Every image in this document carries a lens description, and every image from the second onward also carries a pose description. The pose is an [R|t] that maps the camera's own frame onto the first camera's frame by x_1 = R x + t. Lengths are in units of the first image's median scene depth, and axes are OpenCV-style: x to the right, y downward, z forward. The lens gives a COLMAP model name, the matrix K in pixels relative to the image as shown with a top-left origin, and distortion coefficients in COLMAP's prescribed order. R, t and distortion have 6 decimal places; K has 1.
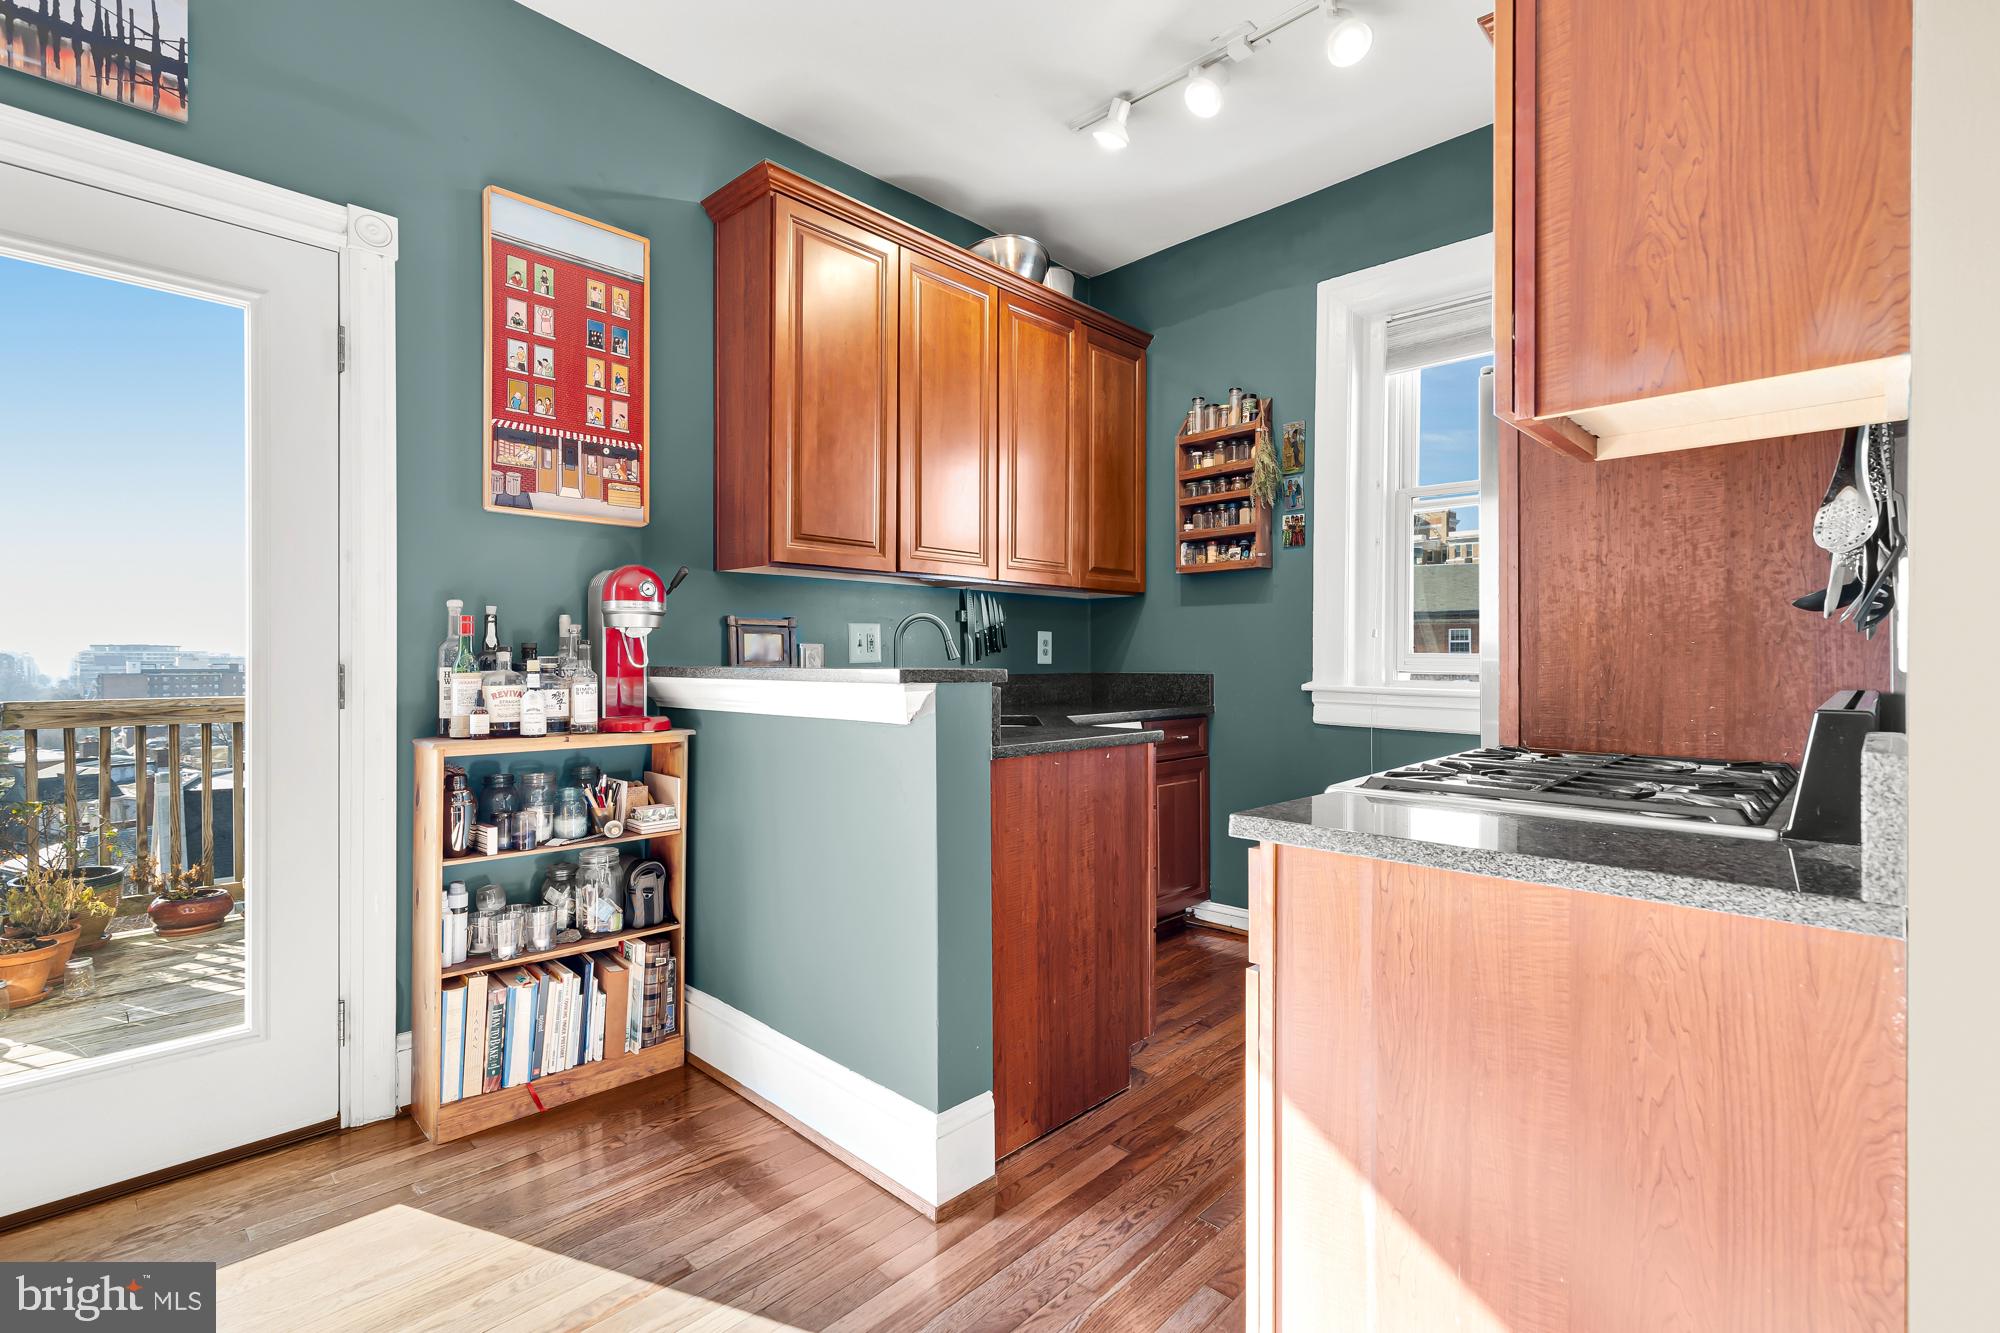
lens RADIAL K [[905.9, 0, 1008.4], [0, 905.9, 668.7], [0, 0, 1]] dist [0.005105, 0.001208]
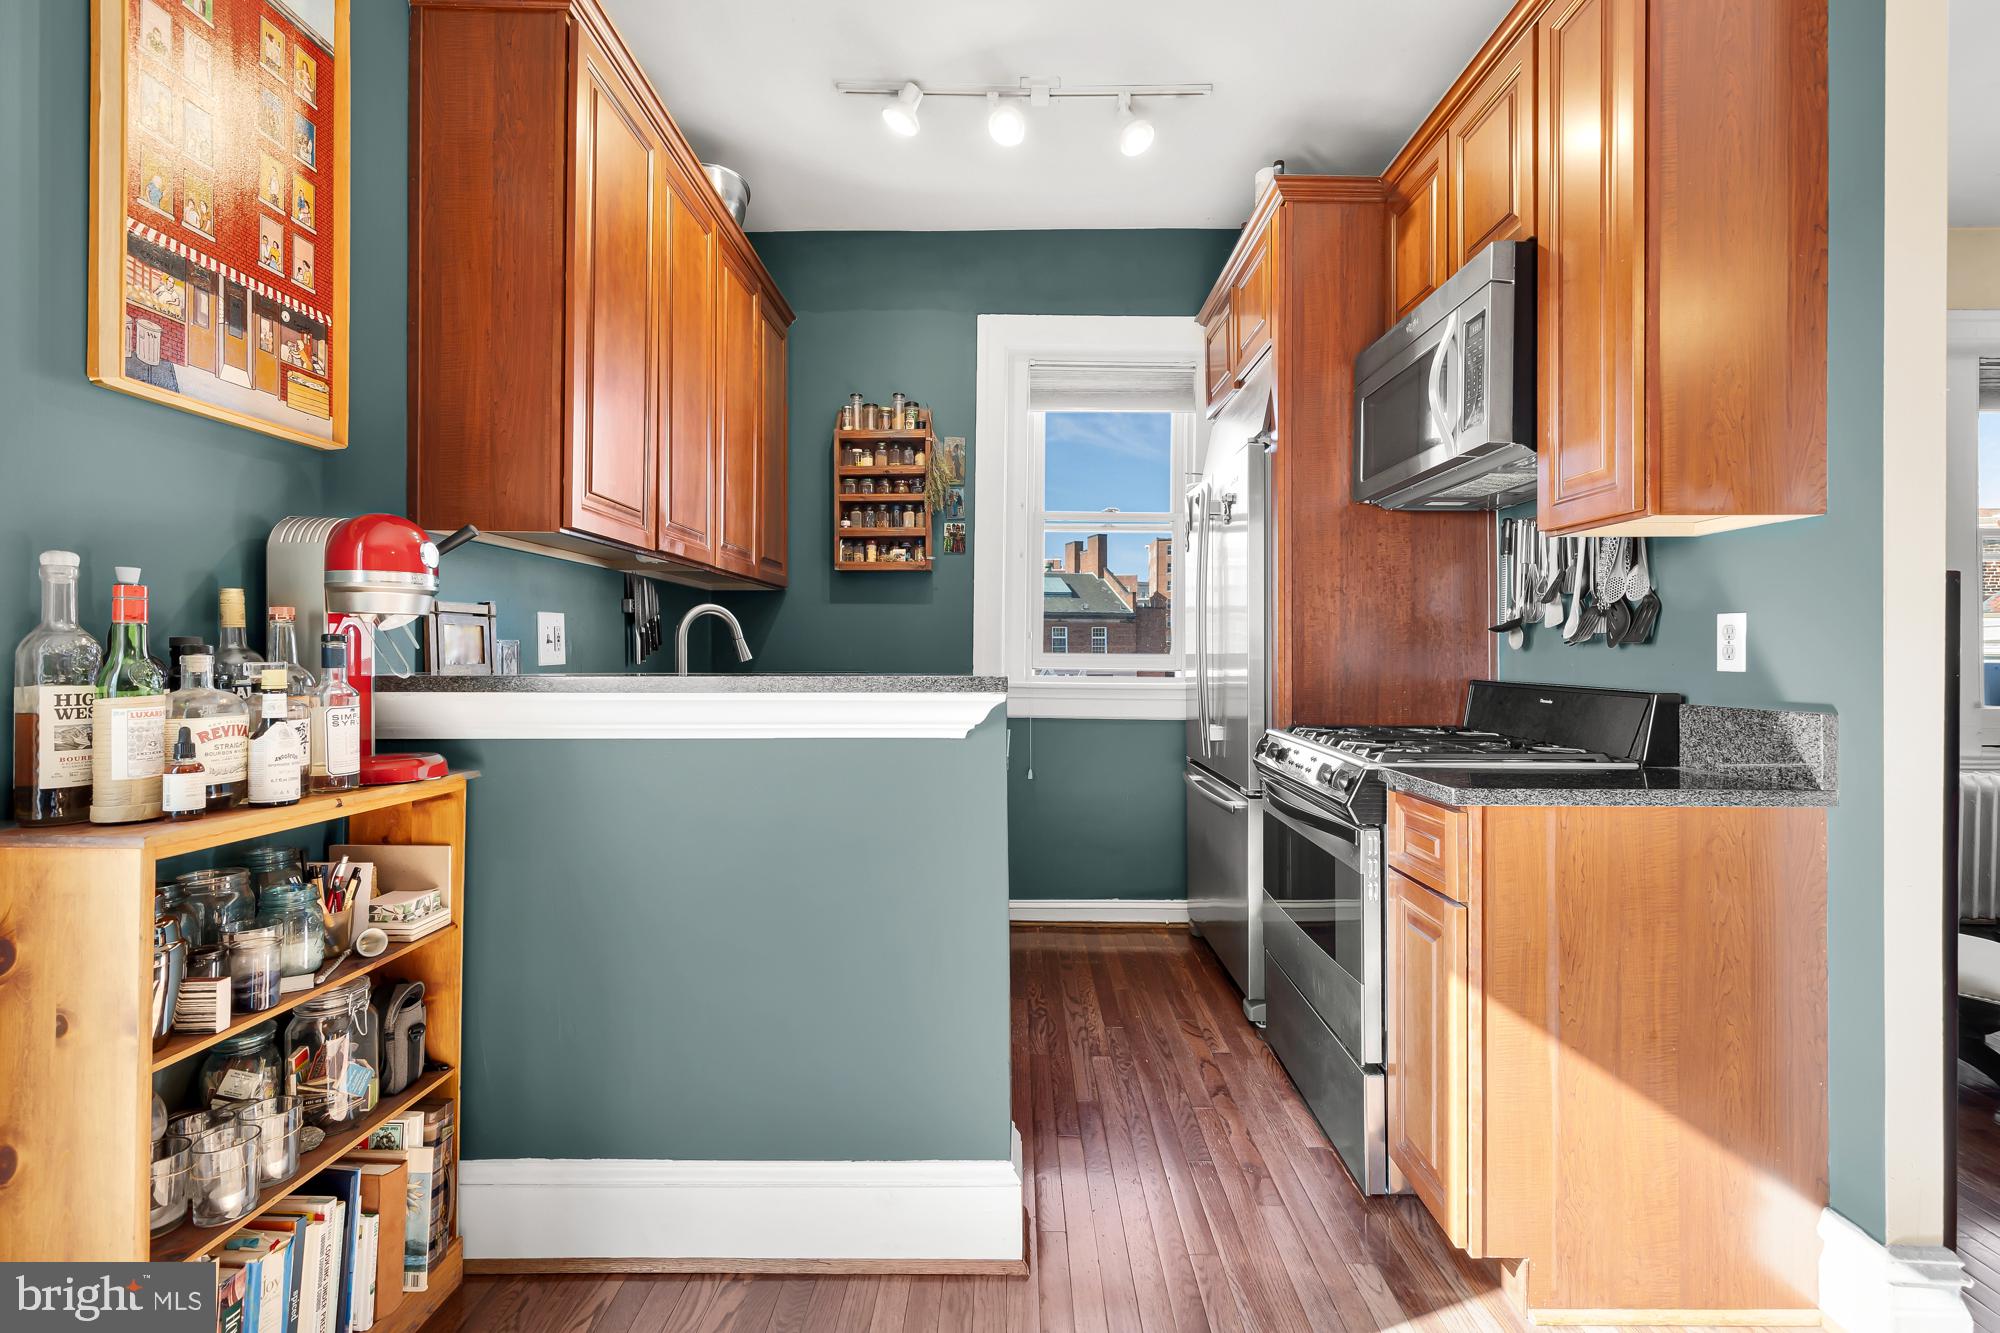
lens RADIAL K [[907.9, 0, 1009.1], [0, 907.9, 657.2], [0, 0, 1]] dist [0.015584, -0.006915]
pose [[0.723773, -0.003037, 0.690031, -0.380661], [0.006193, 0.999979, -0.002094, -0.008578], [-0.690010, 0.005789, 0.723777, 0.175905]]
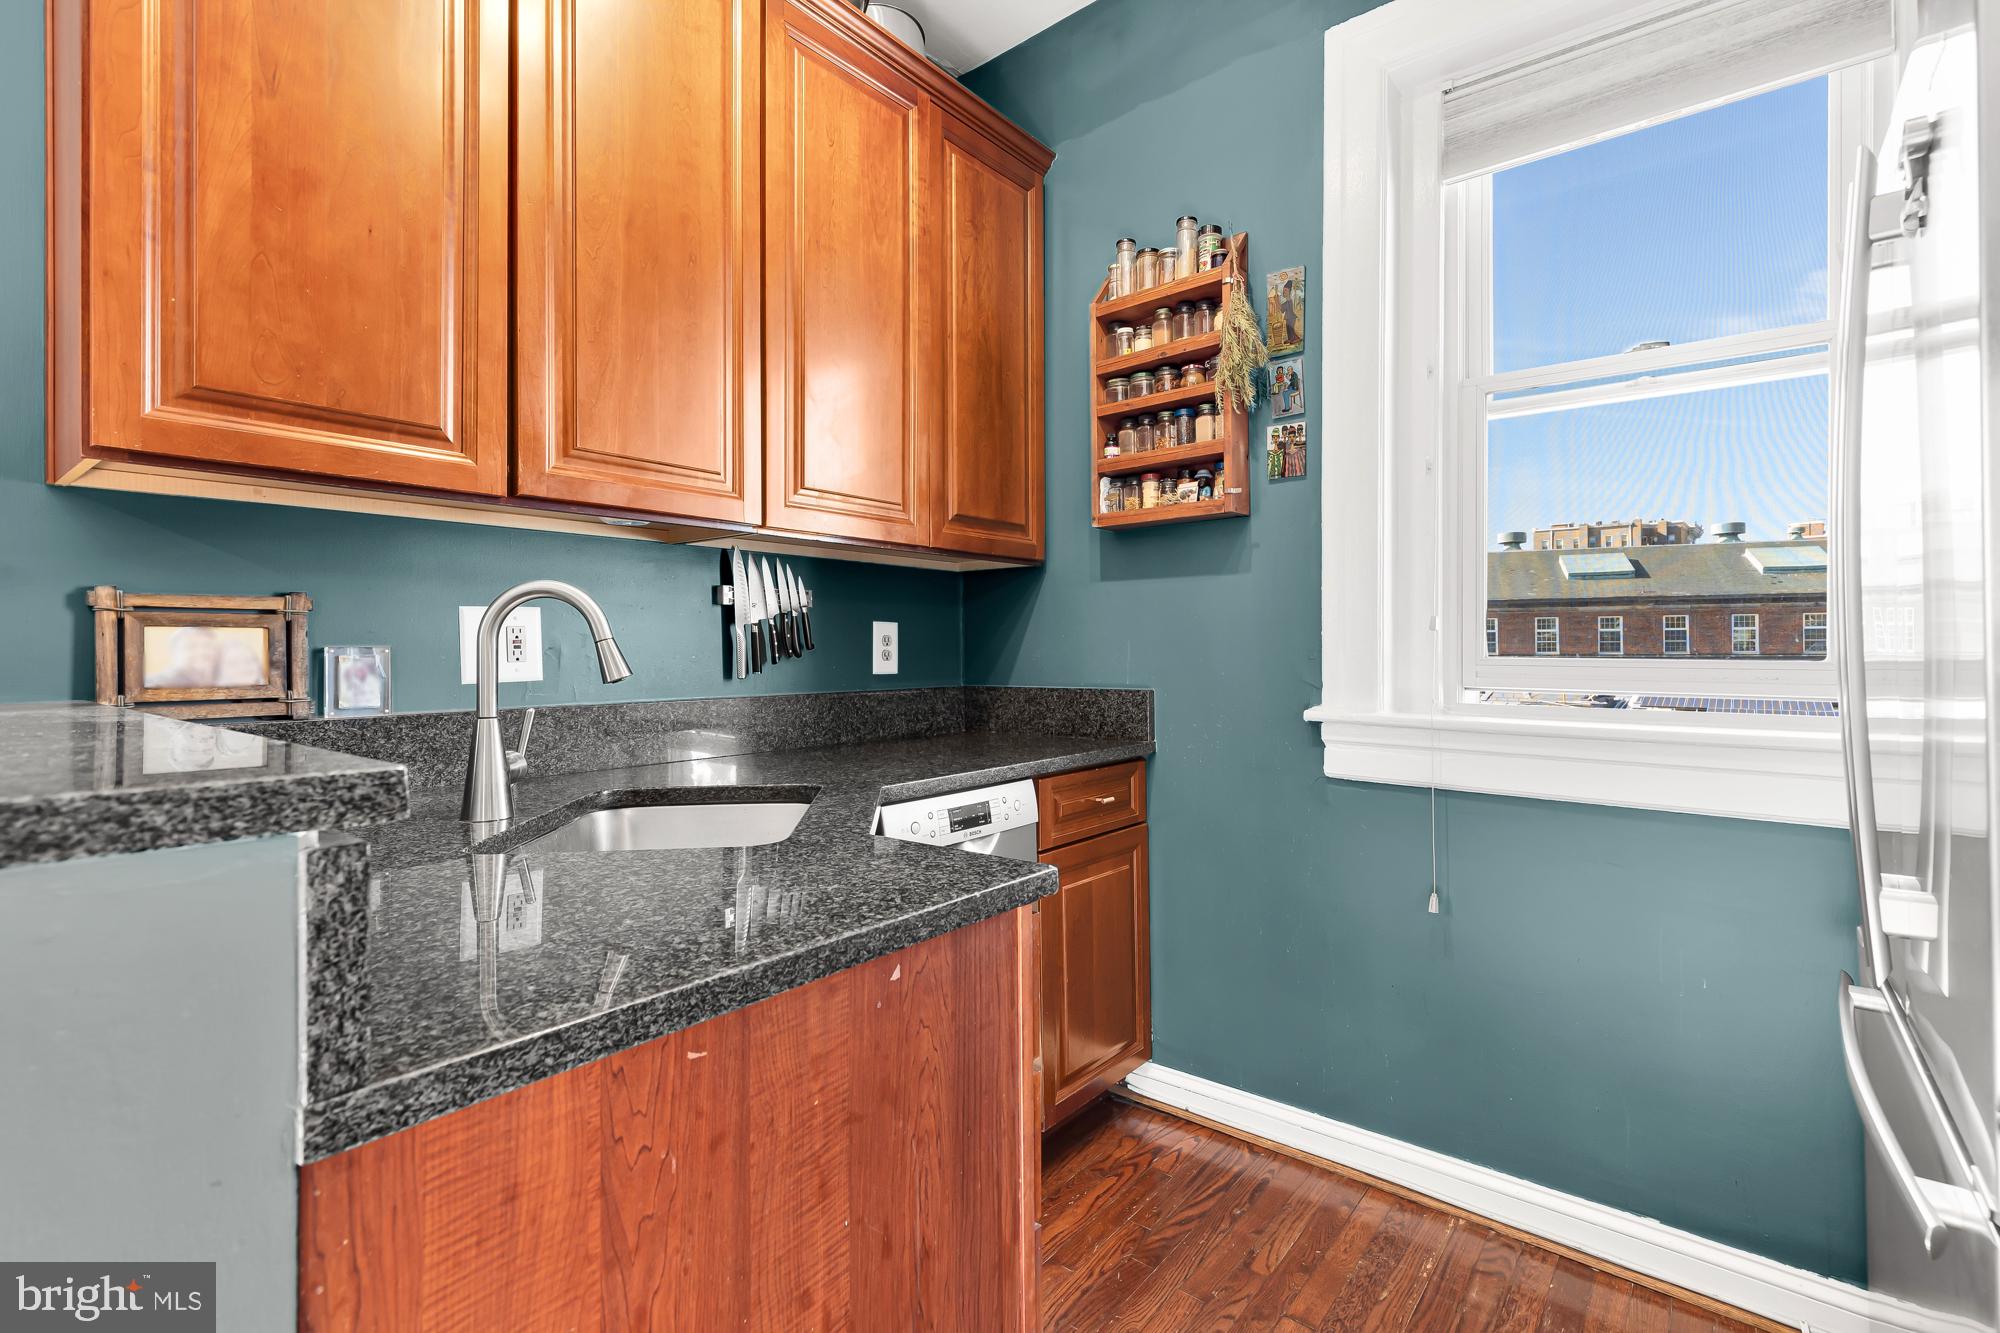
lens RADIAL K [[913.8, 0, 1015.8], [0, 913.8, 649.0], [0, 0, 1]] dist [0.001649, 0.000052]
pose [[0.995590, -0.005046, 0.093670, 0.081061], [0.006261, 0.999900, -0.012674, -0.016207], [-0.093597, 0.013204, 0.995523, 0.420714]]
